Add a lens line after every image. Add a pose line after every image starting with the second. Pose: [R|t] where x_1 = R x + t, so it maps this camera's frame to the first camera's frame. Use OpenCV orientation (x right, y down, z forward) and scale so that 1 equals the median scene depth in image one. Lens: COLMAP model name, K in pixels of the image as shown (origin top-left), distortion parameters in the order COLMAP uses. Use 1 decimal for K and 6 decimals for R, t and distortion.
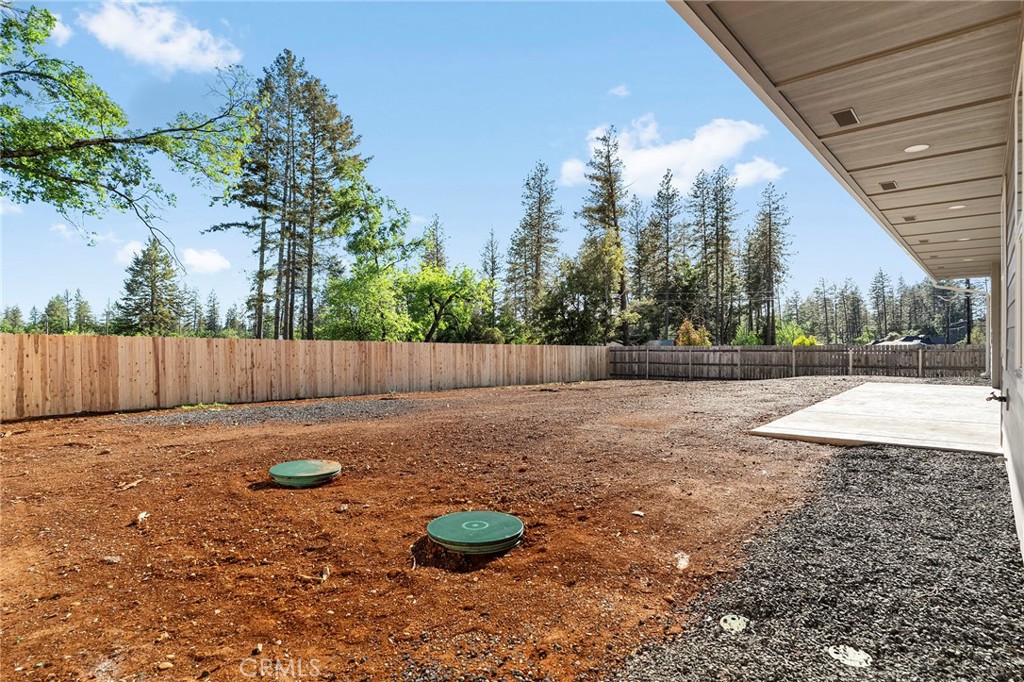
lens RADIAL K [[541.2, 0, 502.2], [0, 541.2, 337.3], [0, 0, 1]] dist [-0.000700, -0.000538]
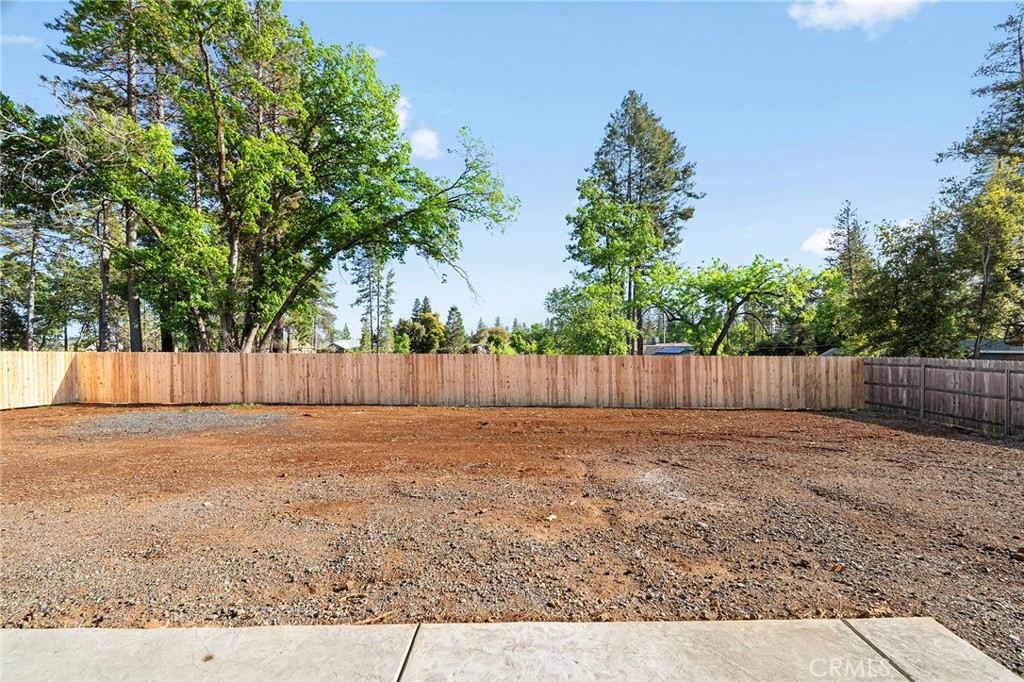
lens RADIAL K [[448.5, 0, 521.9], [0, 448.5, 344.9], [0, 0, 1]] dist [-0.002441, -0.000361]
pose [[0.662935, -0.002221, -0.748673, 0.497489], [0.017166, 0.999778, 0.012234, -0.015555], [0.748480, -0.020962, 0.662826, 0.551423]]
